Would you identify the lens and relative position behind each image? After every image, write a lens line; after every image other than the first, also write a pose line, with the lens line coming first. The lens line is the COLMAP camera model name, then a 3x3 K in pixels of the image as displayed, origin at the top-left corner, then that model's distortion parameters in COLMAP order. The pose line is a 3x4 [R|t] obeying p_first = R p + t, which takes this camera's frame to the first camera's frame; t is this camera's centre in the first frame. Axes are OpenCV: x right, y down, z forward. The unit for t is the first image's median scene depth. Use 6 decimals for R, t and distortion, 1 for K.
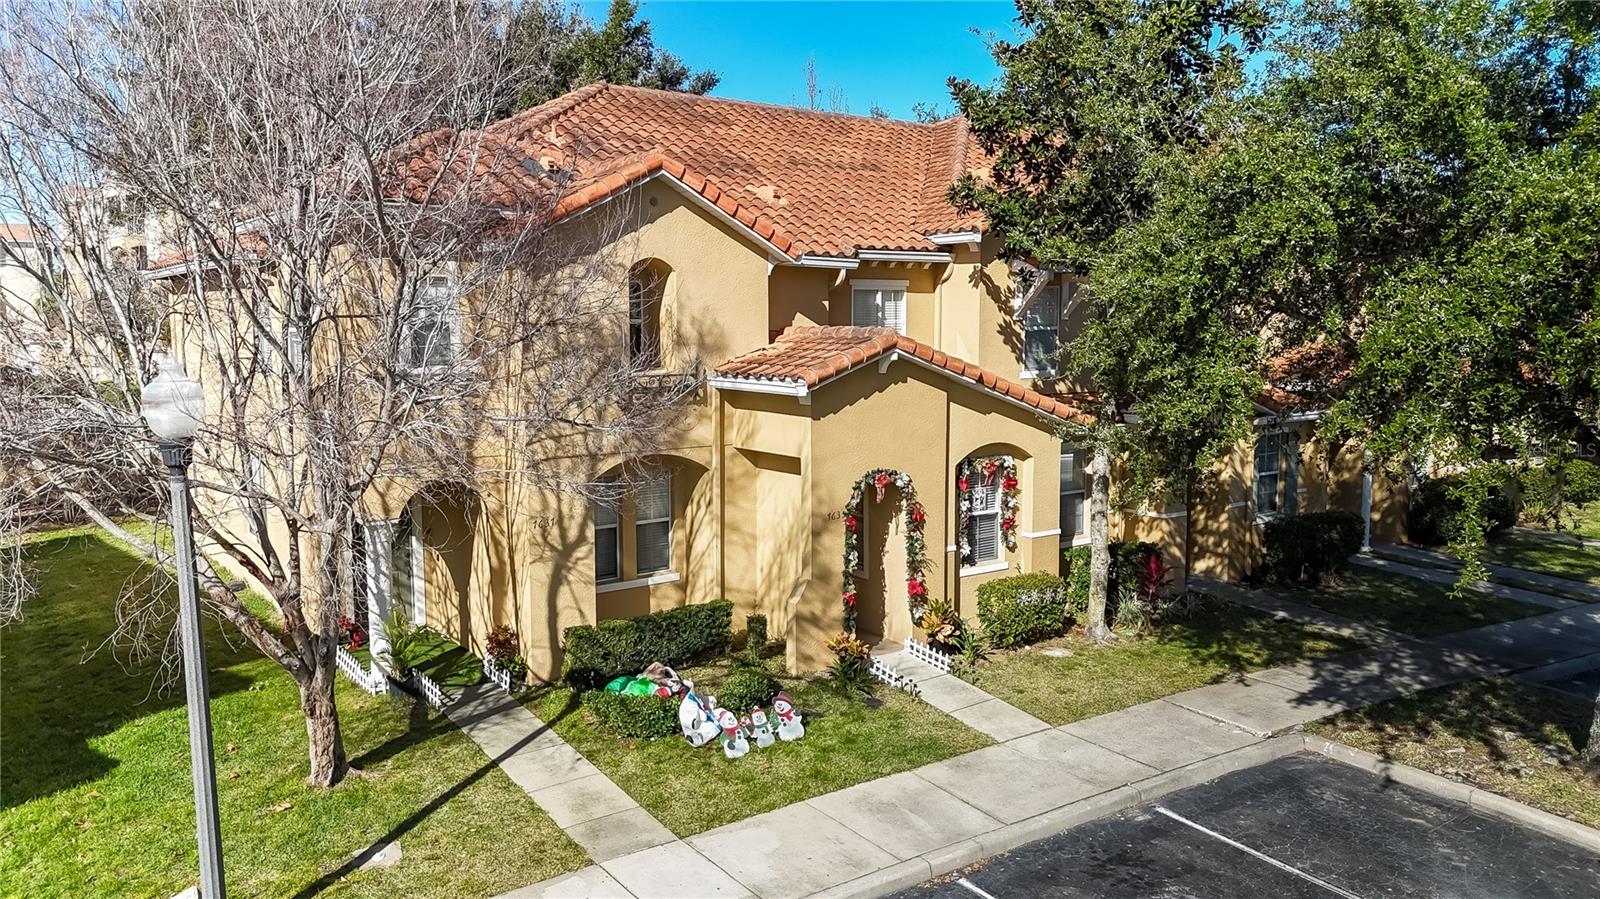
lens RADIAL K [[1176.4, 0, 795.4], [0, 1176.4, 454.8], [0, 0, 1]] dist [0.058314, -0.024888]
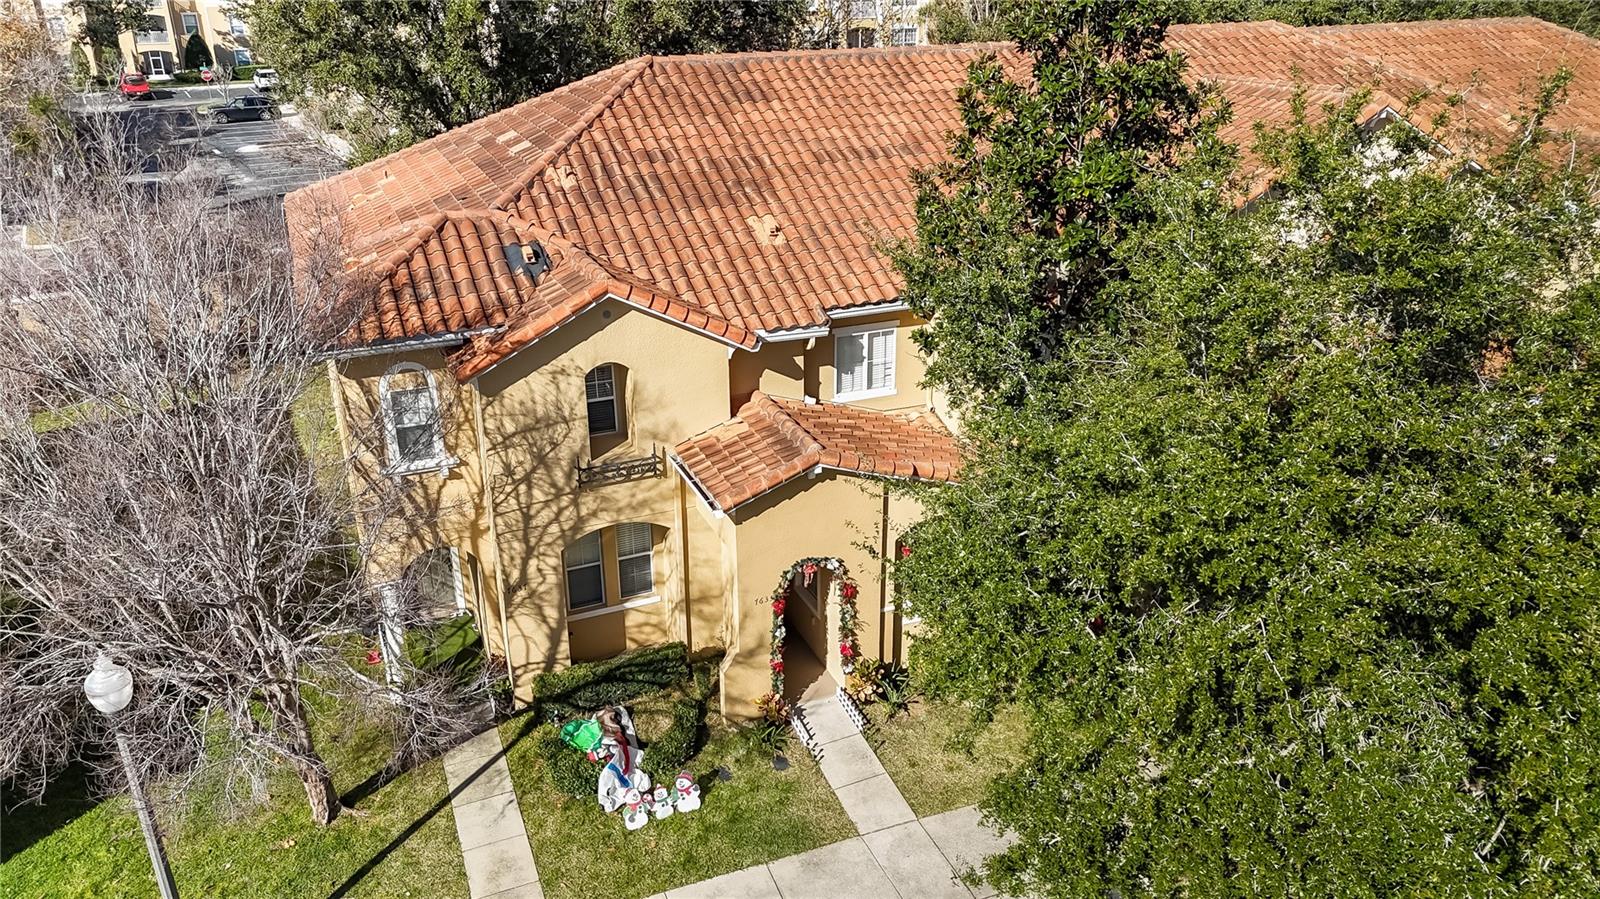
lens RADIAL K [[1176.4, 0, 802.8], [0, 1176.4, 446.4], [0, 0, 1]] dist [0.058314, -0.024888]
pose [[0.974859, 0.086247, -0.205455, 0.295936], [-0.024381, 0.957804, 0.286387, -0.421822], [0.221485, -0.274178, 0.935826, -0.010743]]
